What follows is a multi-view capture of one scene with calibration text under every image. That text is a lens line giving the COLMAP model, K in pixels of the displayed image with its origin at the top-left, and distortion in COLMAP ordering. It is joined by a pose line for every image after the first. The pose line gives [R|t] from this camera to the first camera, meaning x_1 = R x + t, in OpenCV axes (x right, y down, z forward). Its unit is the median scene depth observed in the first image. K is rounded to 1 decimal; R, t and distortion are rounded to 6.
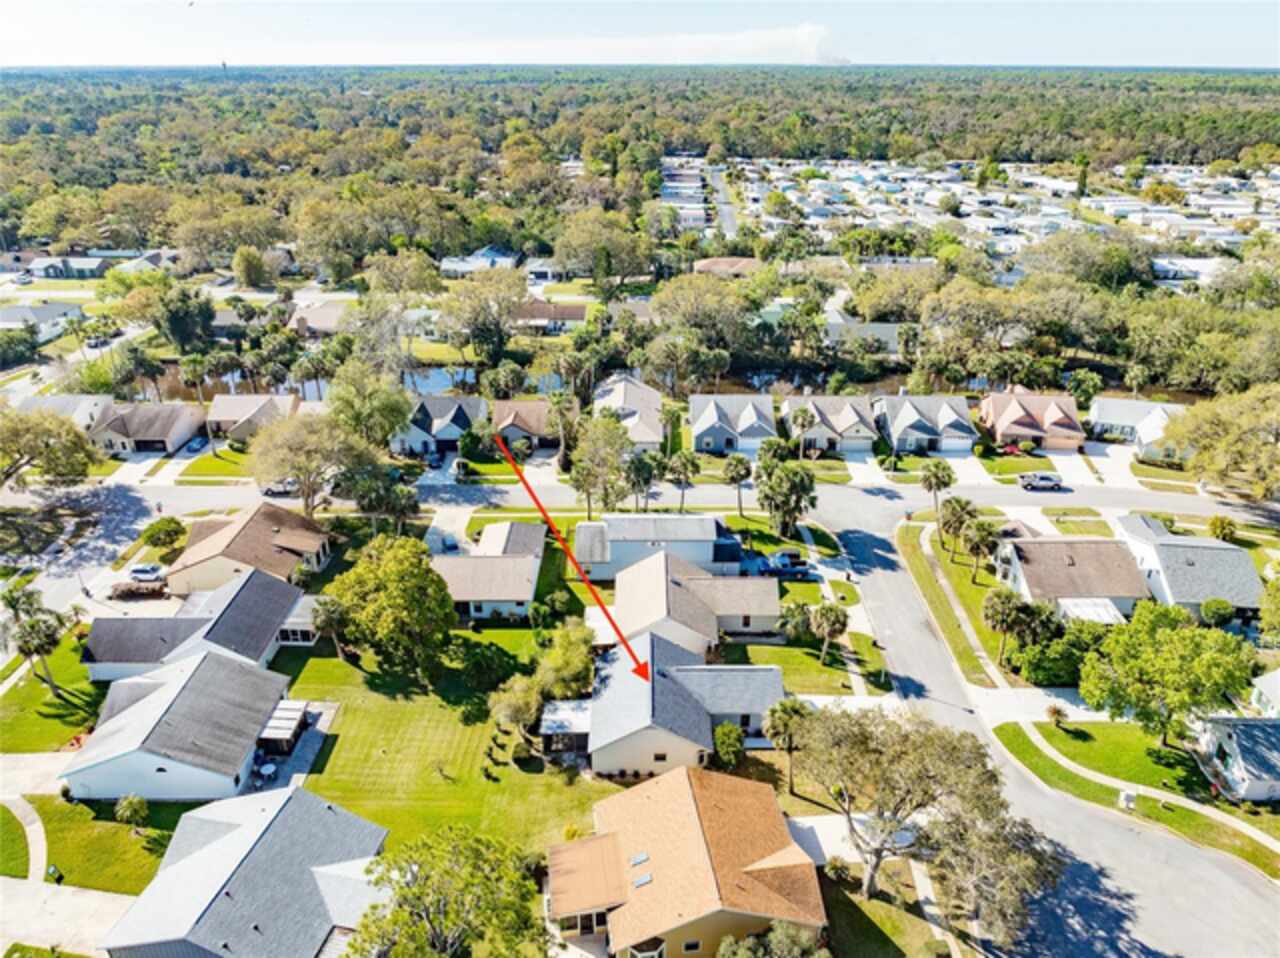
lens RADIAL K [[912.1, 0, 640.8], [0, 912.1, 474.2], [0, 0, 1]] dist [-0.042939, 0.036123]
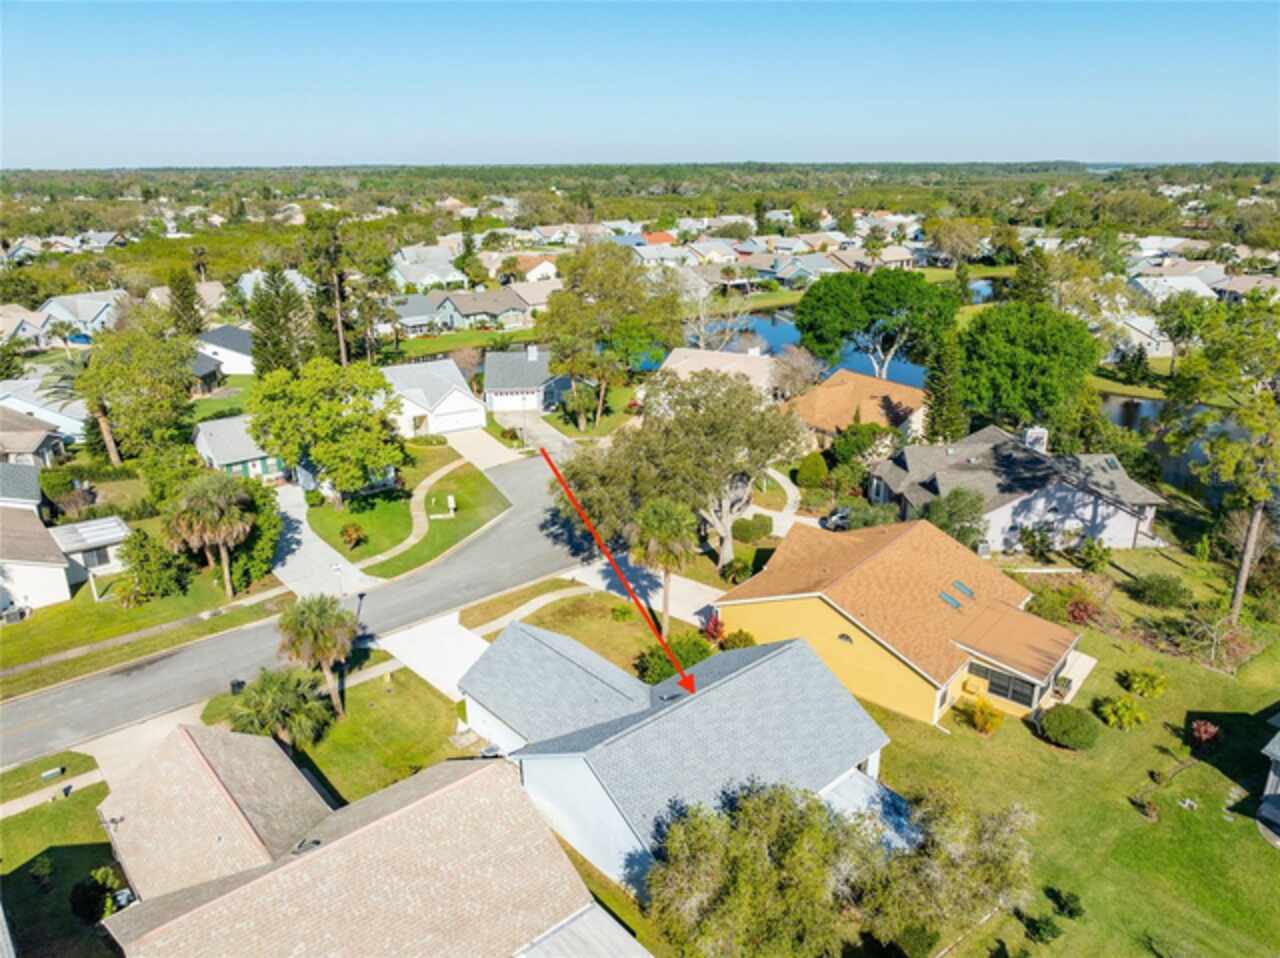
lens RADIAL K [[896.3, 0, 653.1], [0, 896.3, 477.2], [0, 0, 1]] dist [-0.025826, 0.000476]
pose [[-0.670655, -0.243926, 0.700515, -0.250155], [0.313414, 0.762762, 0.565655, -0.130837], [-0.672305, 0.598911, -0.435100, 1.039238]]
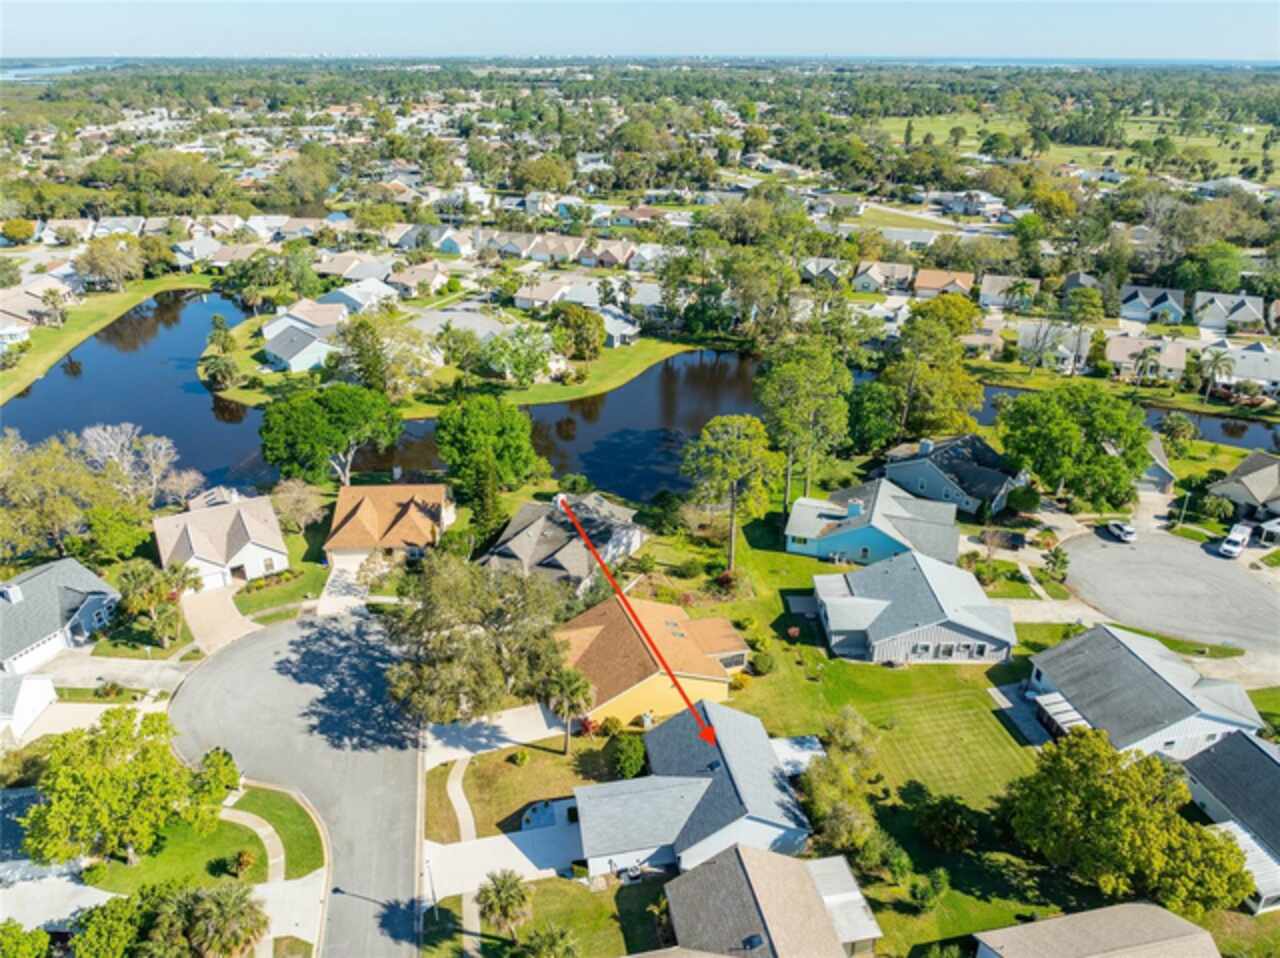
lens RADIAL K [[905.2, 0, 643.8], [0, 905.2, 475.6], [0, 0, 1]] dist [-0.033159, 0.022978]
pose [[-0.979834, 0.084304, -0.181160, 0.201778], [-0.084126, 0.648319, 0.756707, -0.554580], [0.181243, 0.756687, -0.628153, 1.199129]]
